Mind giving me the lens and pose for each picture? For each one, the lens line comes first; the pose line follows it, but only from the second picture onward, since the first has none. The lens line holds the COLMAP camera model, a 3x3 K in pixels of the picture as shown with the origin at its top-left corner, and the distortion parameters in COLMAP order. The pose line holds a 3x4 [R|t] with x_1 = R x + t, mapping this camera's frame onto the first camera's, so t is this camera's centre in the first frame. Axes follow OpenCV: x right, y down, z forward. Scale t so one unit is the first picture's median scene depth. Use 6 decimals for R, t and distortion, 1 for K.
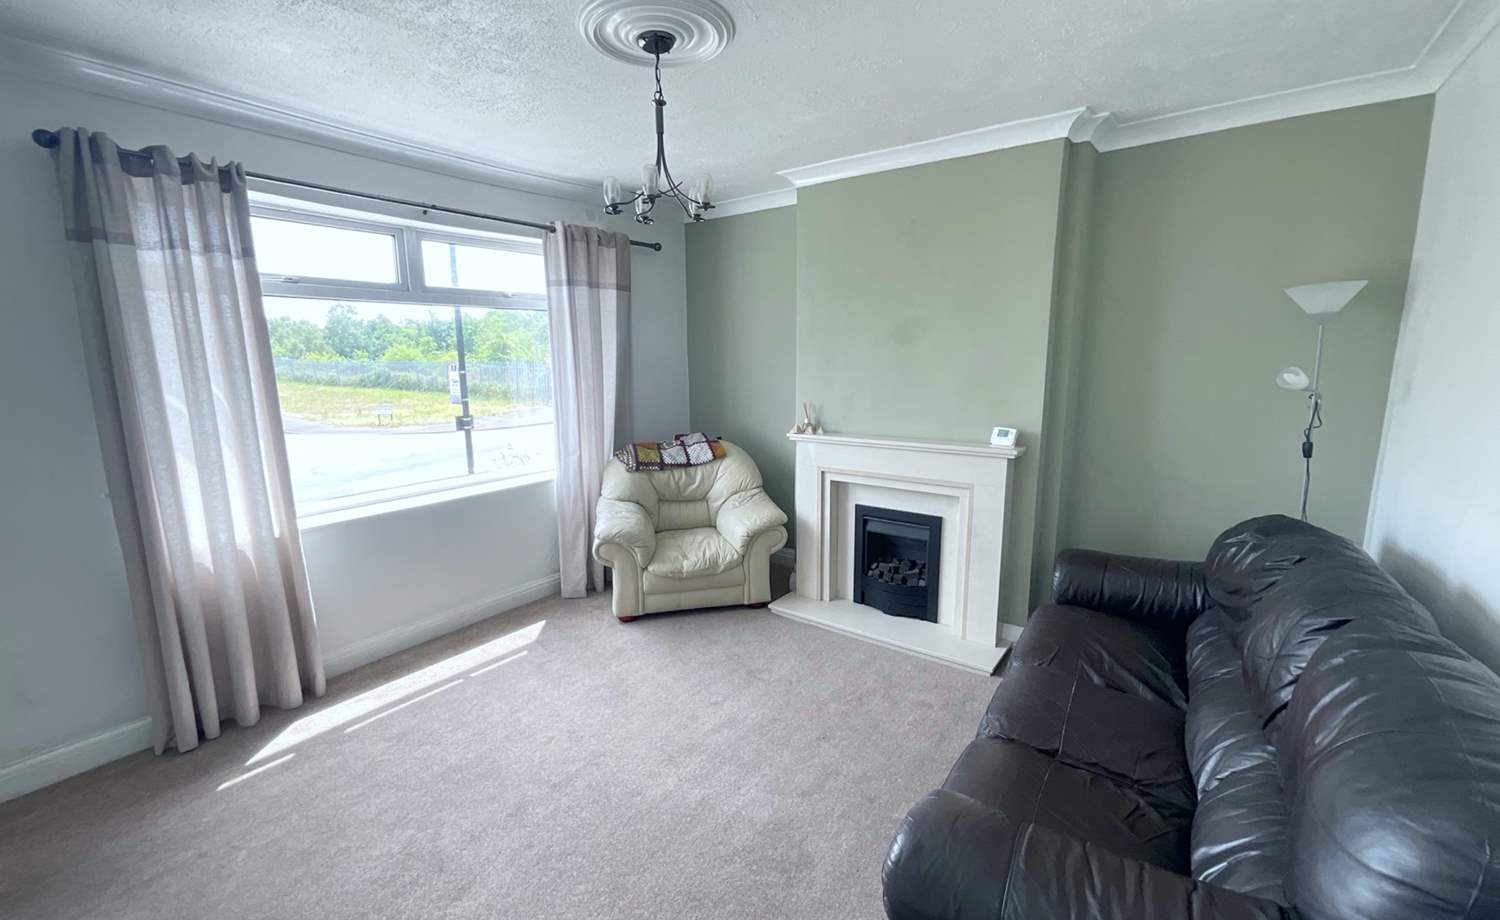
lens RADIAL K [[610.2, 0, 750.0], [0, 610.2, 460.0], [0, 0, 1]] dist [0.000012, -0.000091]
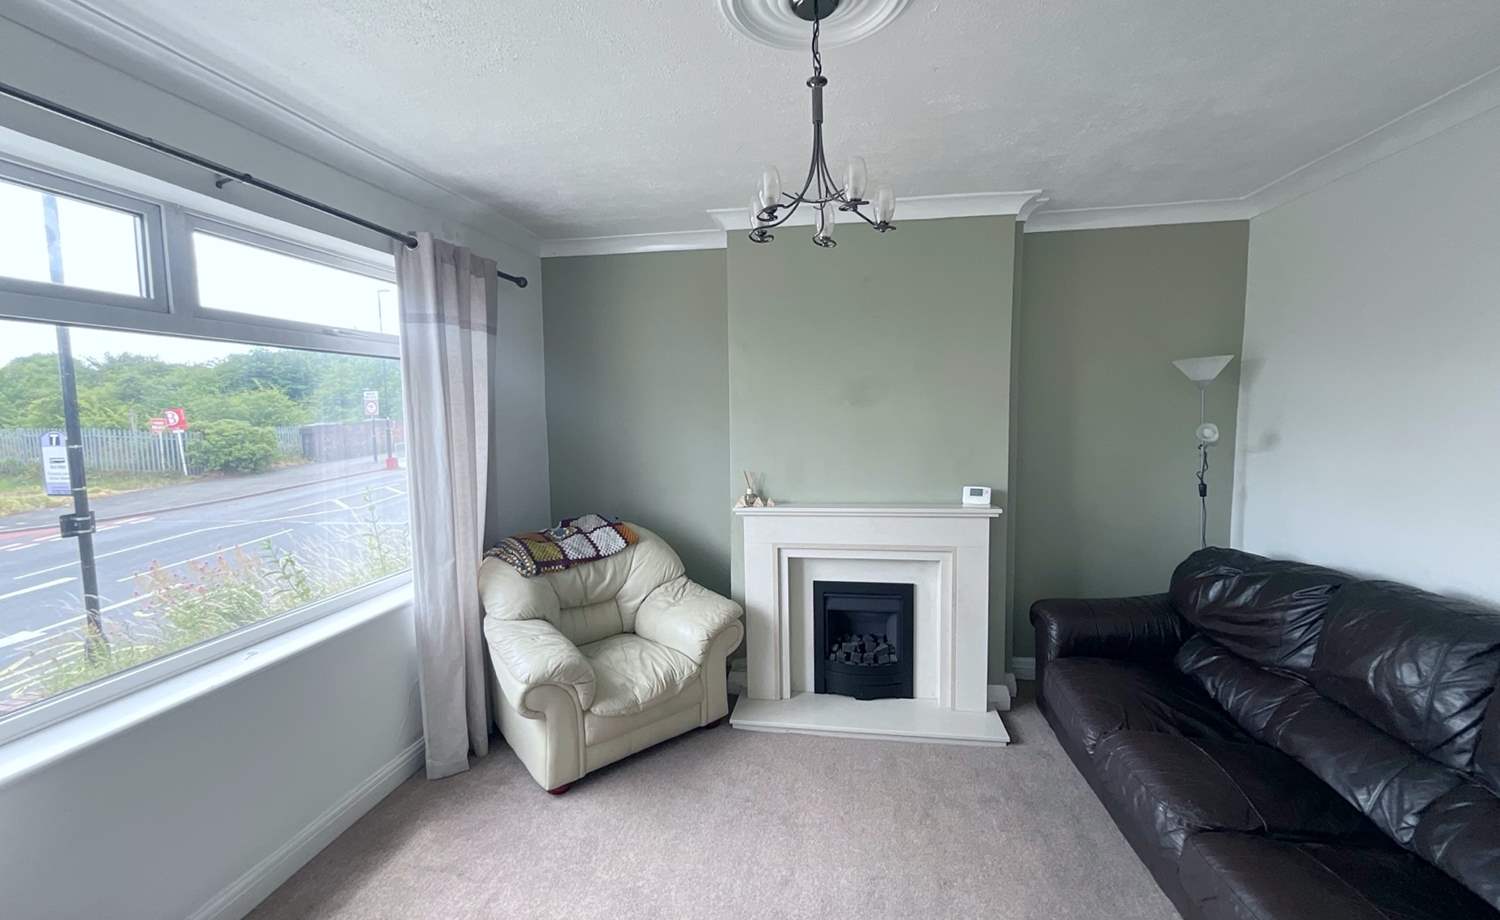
lens RADIAL K [[610.2, 0, 750.0], [0, 610.2, 460.0], [0, 0, 1]] dist [0.000012, -0.000091]
pose [[0.886162, -0.042694, 0.461405, -0.313971], [0.086538, 0.993476, -0.074275, -0.045678], [-0.455223, 0.105749, 0.884075, 0.235019]]
